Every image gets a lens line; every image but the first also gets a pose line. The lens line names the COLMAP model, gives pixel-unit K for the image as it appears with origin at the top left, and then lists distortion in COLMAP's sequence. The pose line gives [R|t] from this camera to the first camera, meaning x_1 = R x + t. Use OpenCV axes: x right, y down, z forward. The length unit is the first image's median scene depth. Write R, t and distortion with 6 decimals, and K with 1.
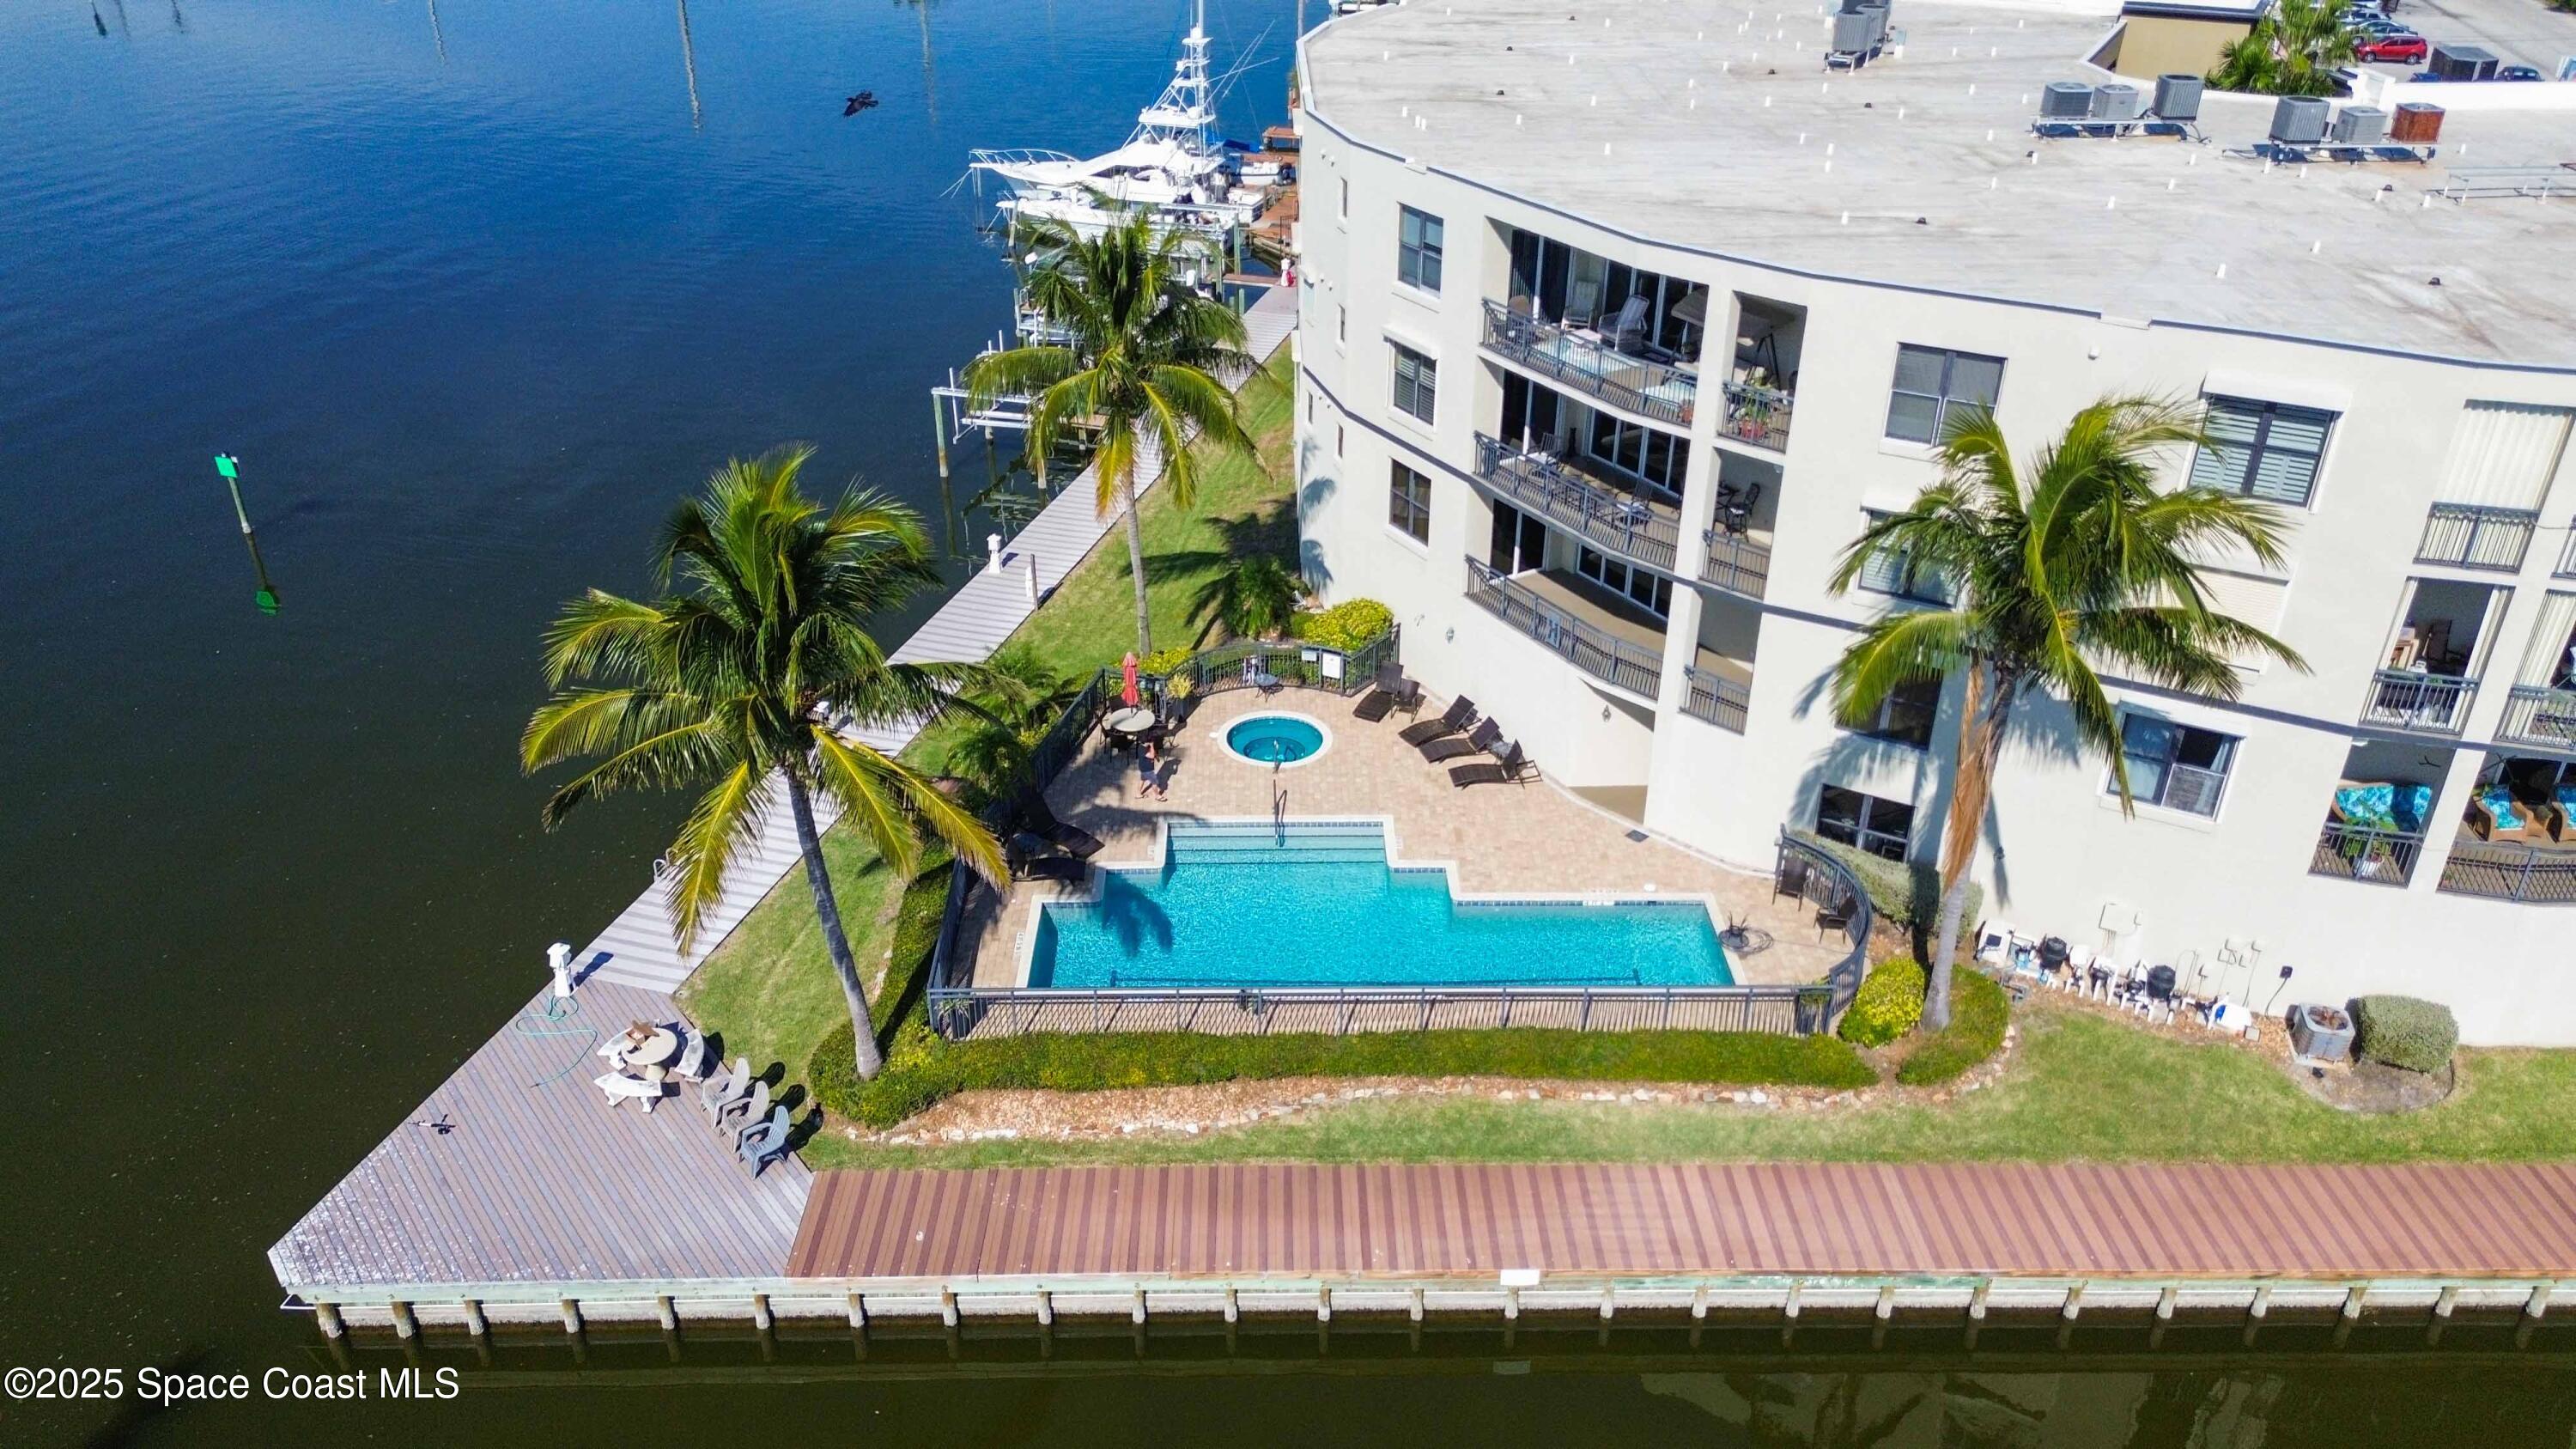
lens RADIAL K [[1795.7, 0, 1288.0], [0, 1795.7, 724.5], [0, 0, 1]] dist [0.063095, -0.045217]
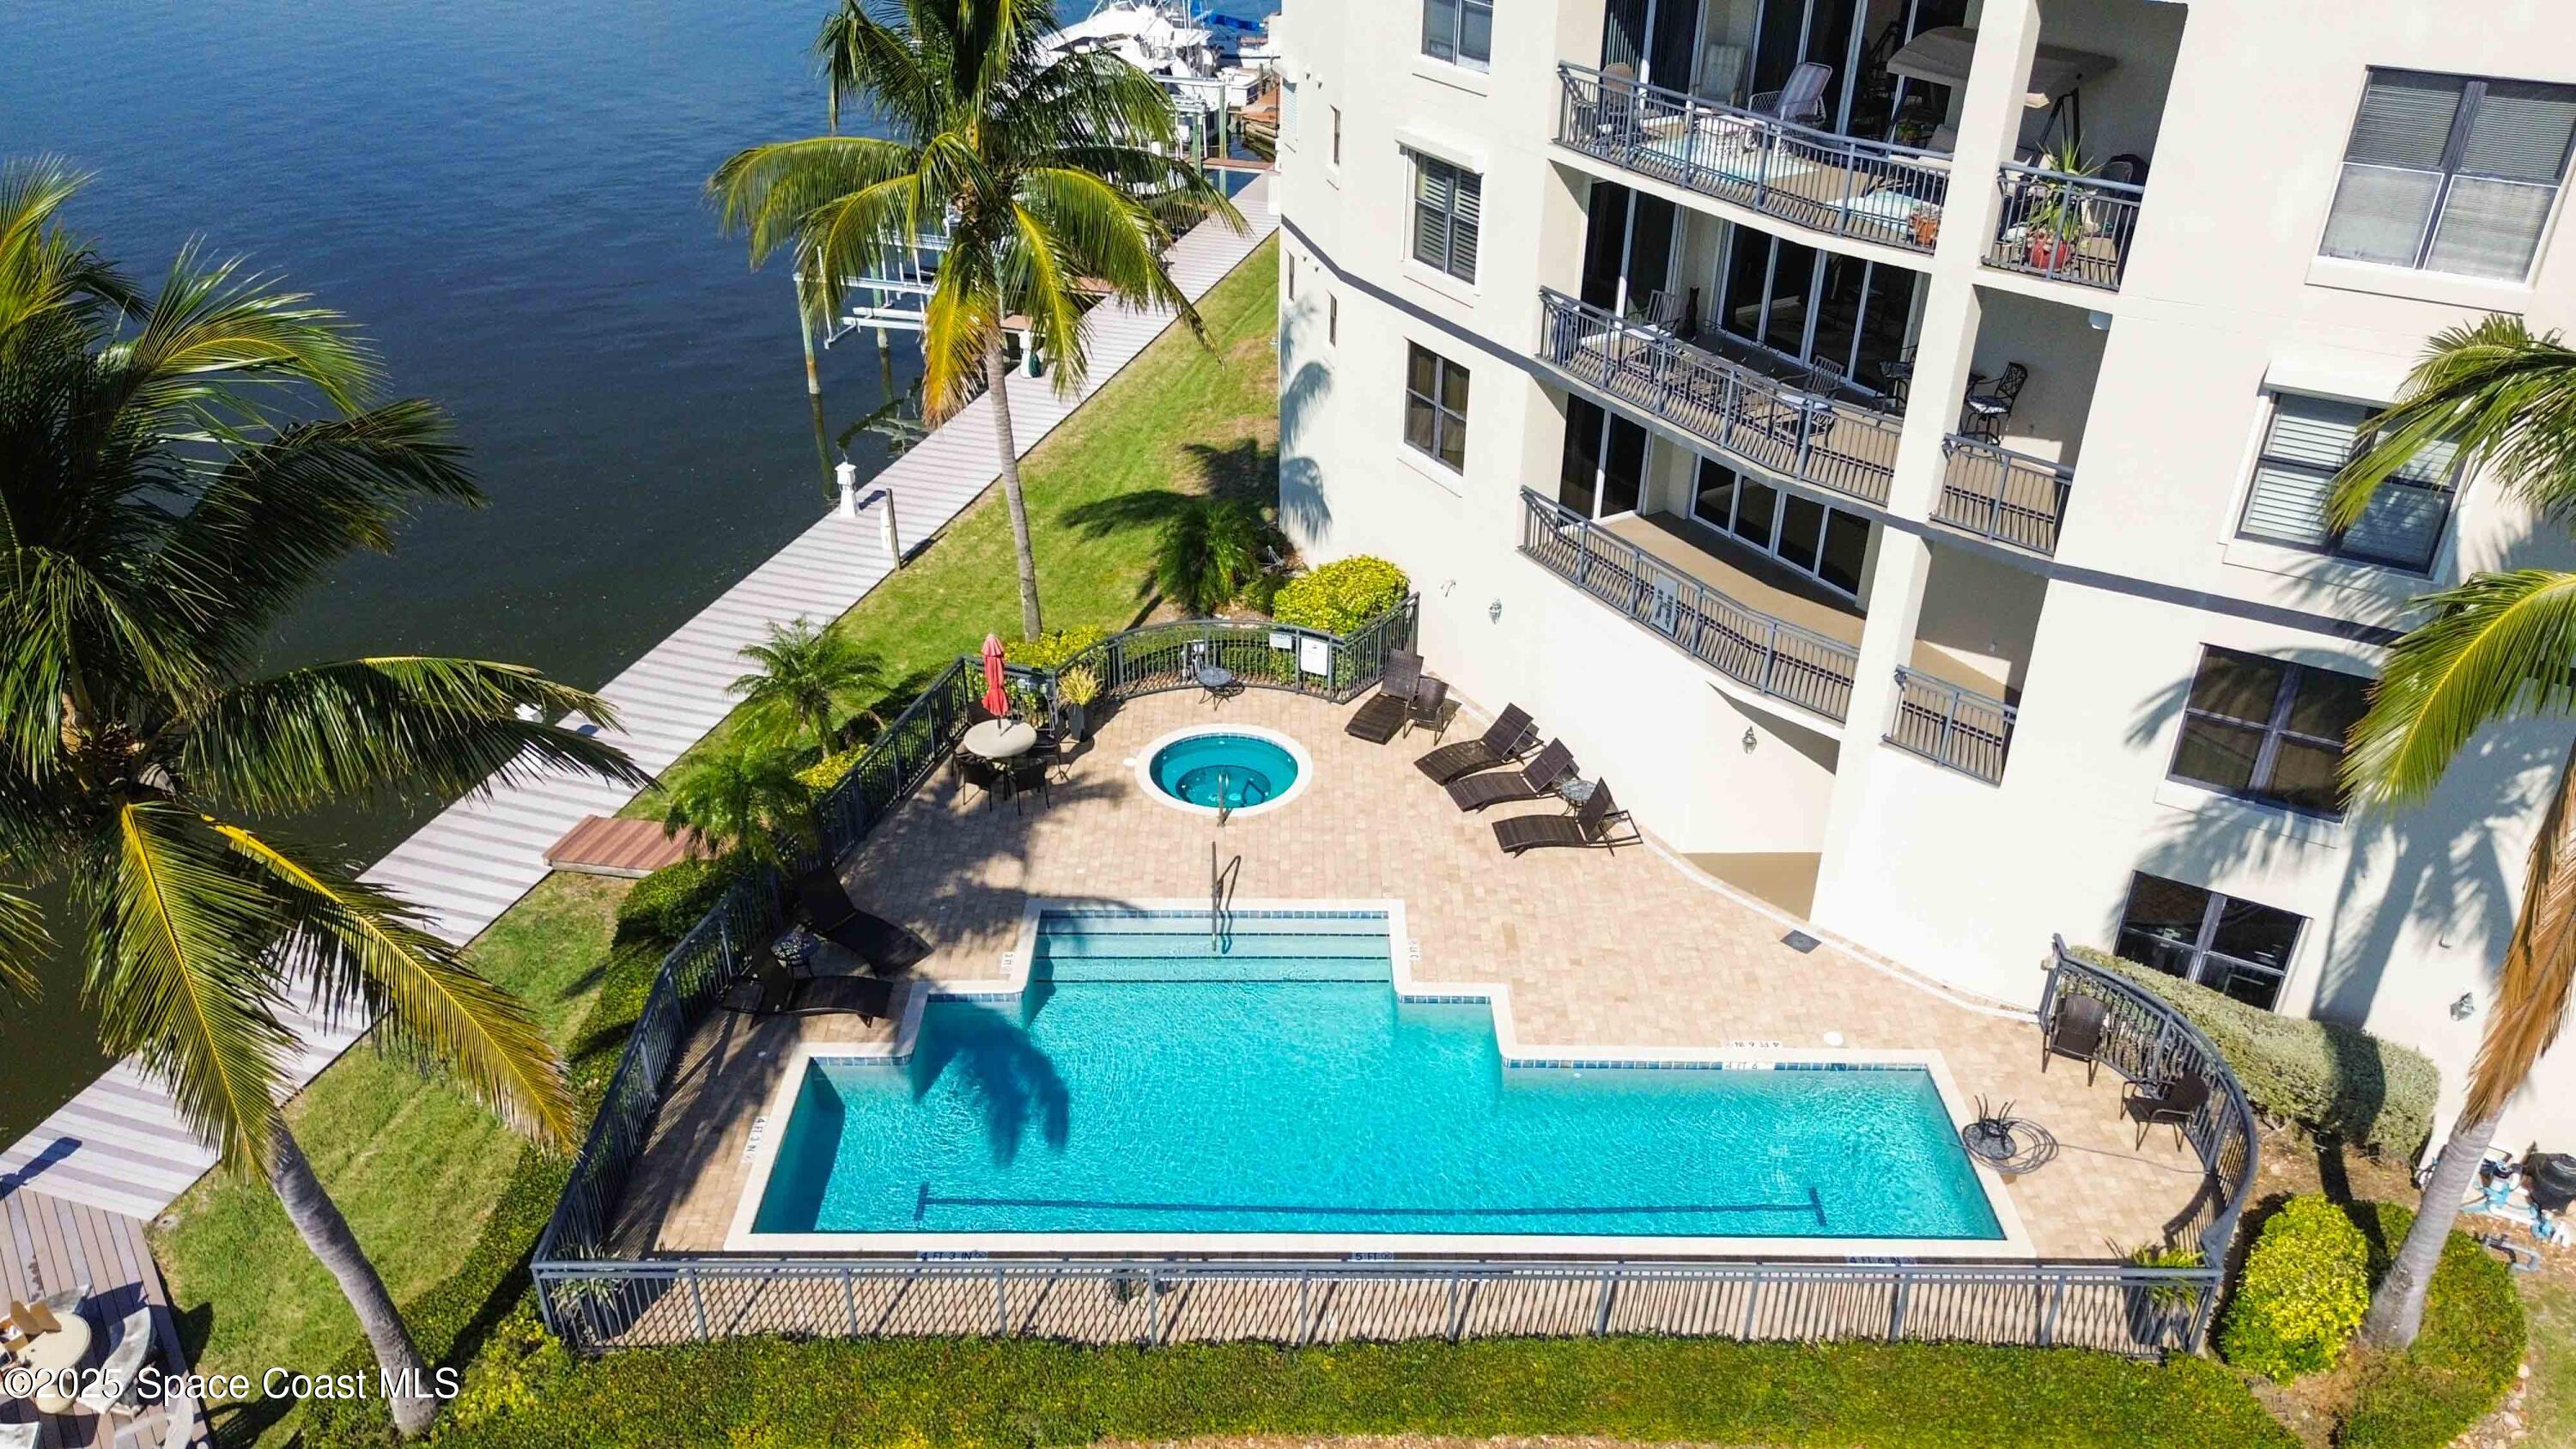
lens RADIAL K [[1824.5, 0, 1288.0], [0, 1824.5, 724.5], [0, 0, 1]] dist [0.064501, -0.067449]
pose [[0.999913, 0.009457, -0.009197, 0.026327], [-0.009319, 0.999845, 0.014971, -0.022176], [0.009337, -0.014884, 0.999846, 0.413457]]
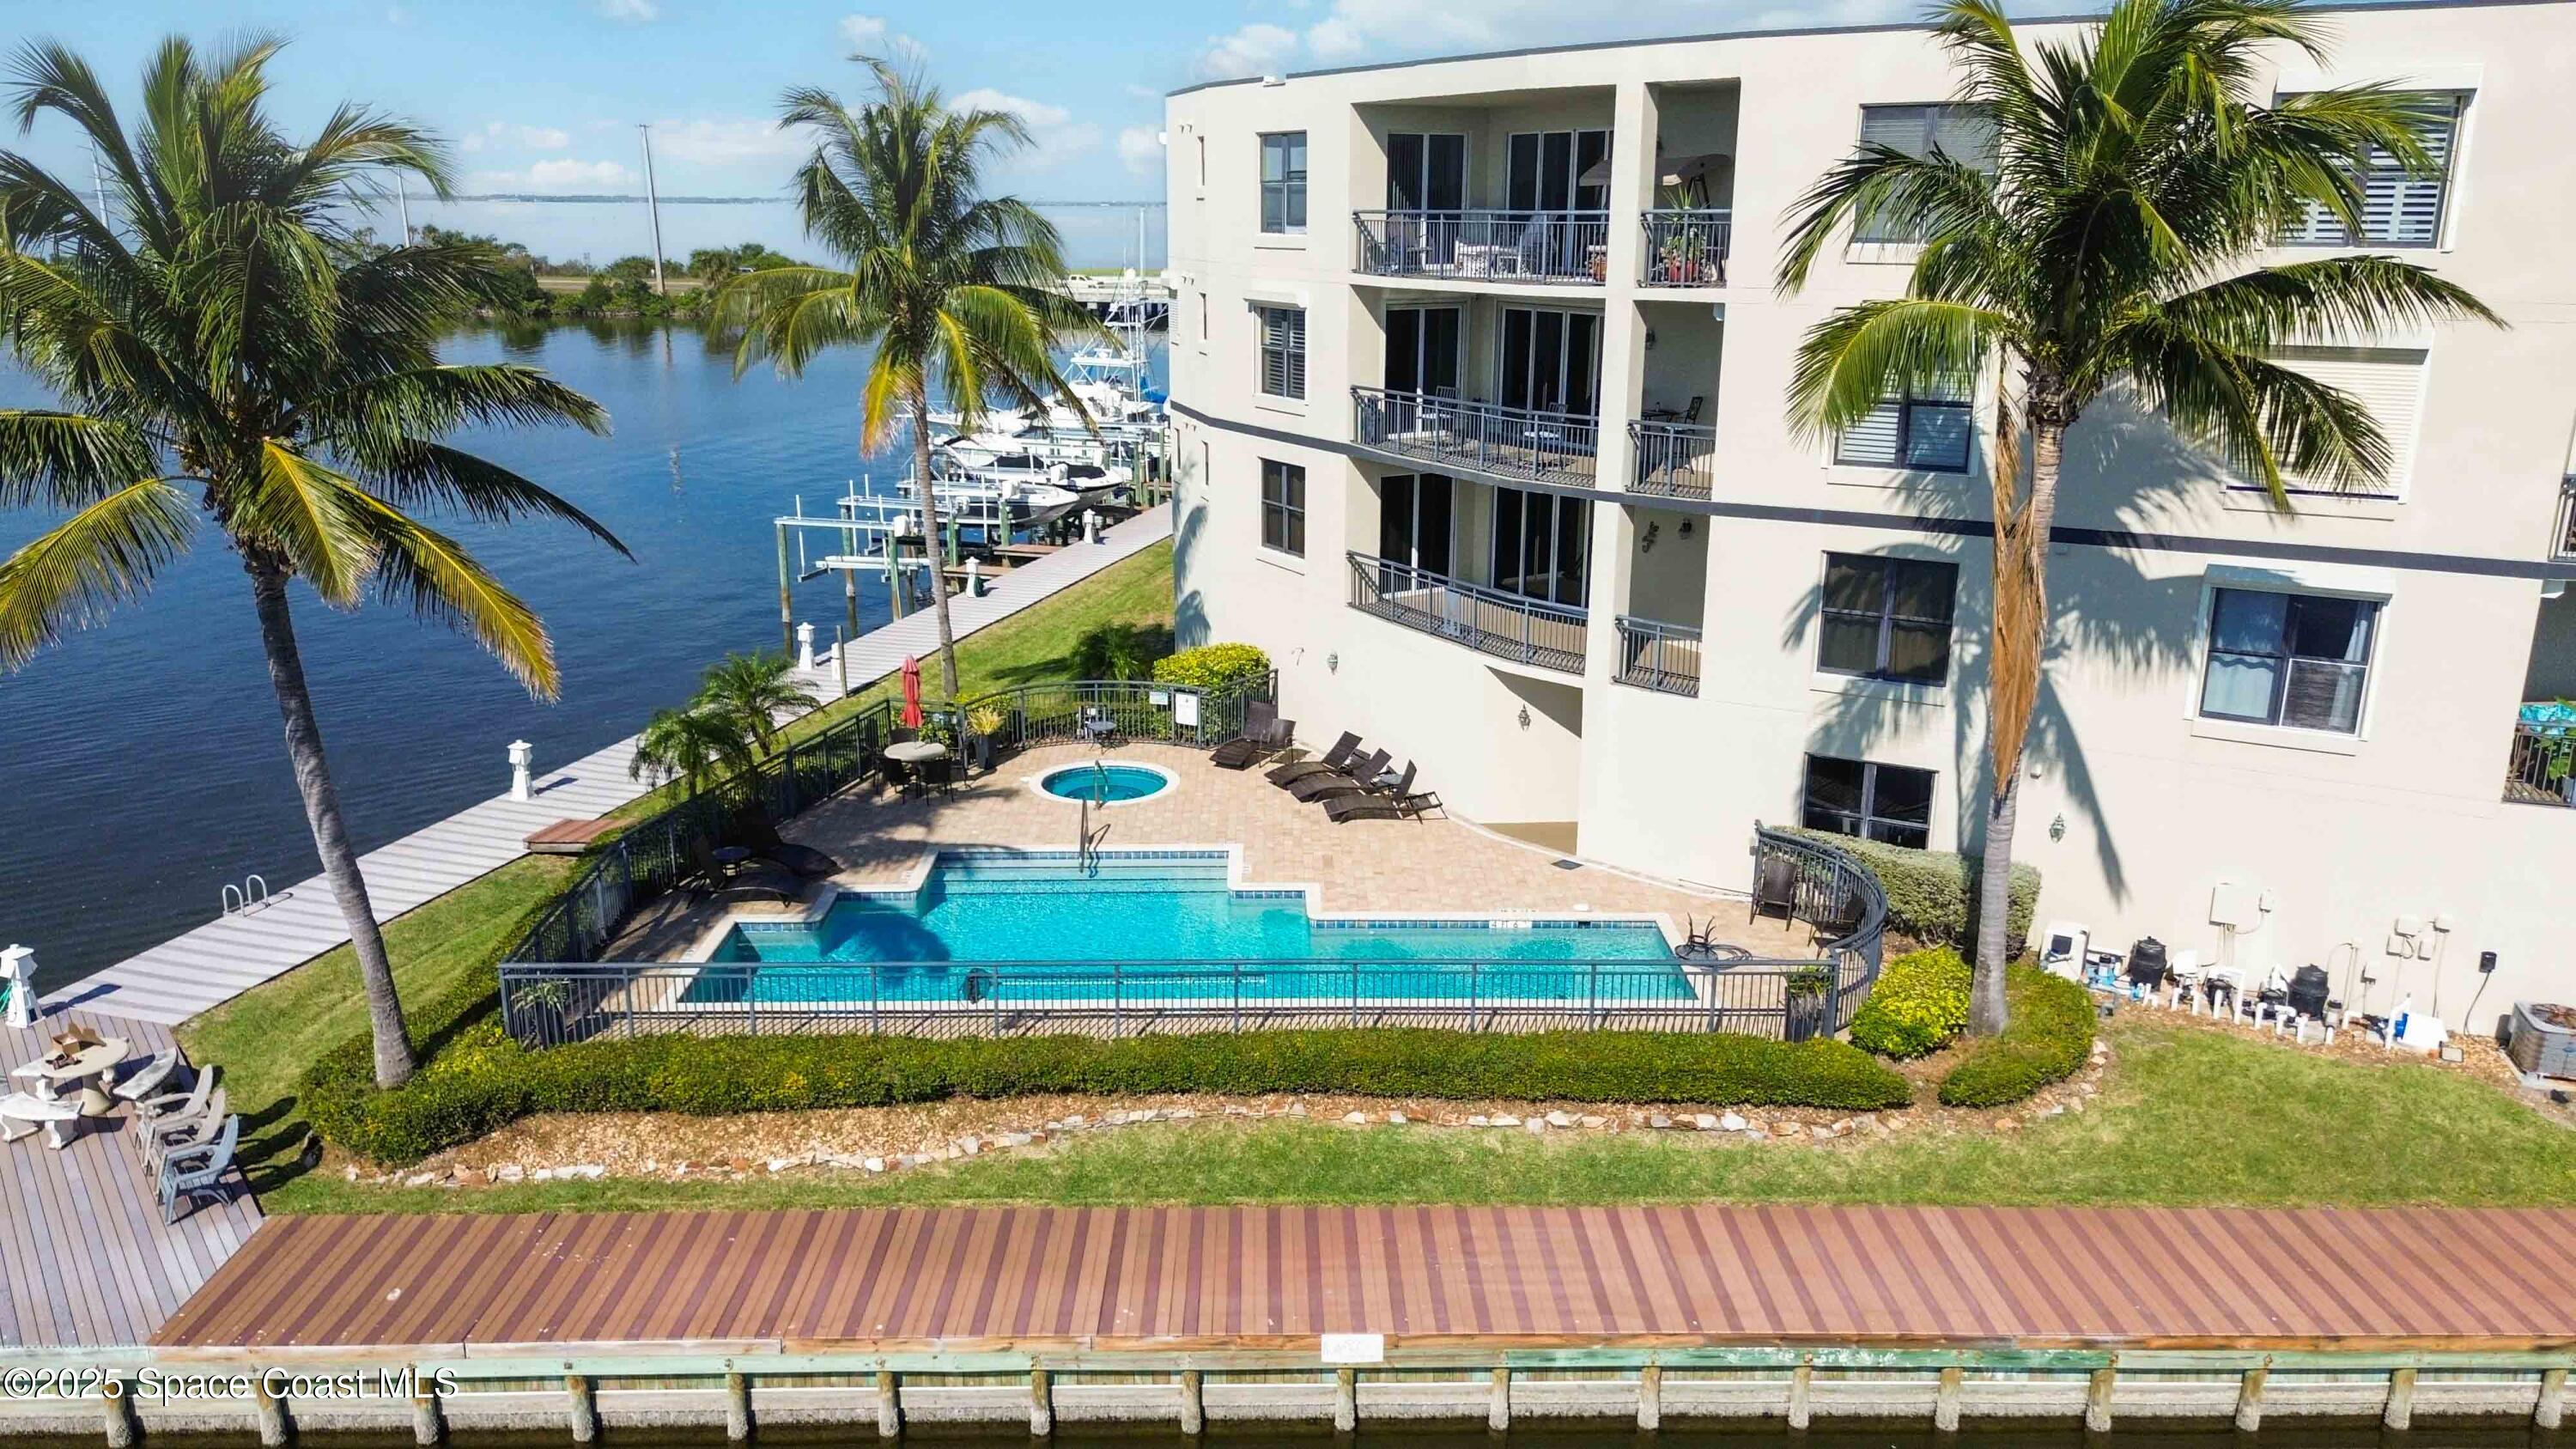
lens RADIAL K [[1824.5, 0, 1288.0], [0, 1824.5, 724.5], [0, 0, 1]] dist [0.064501, -0.067449]
pose [[0.999999, -0.001223, -0.001121, 0.088115], [0.000930, 0.972865, -0.231371, 0.200087], [0.001374, 0.231370, 0.972865, 0.279588]]
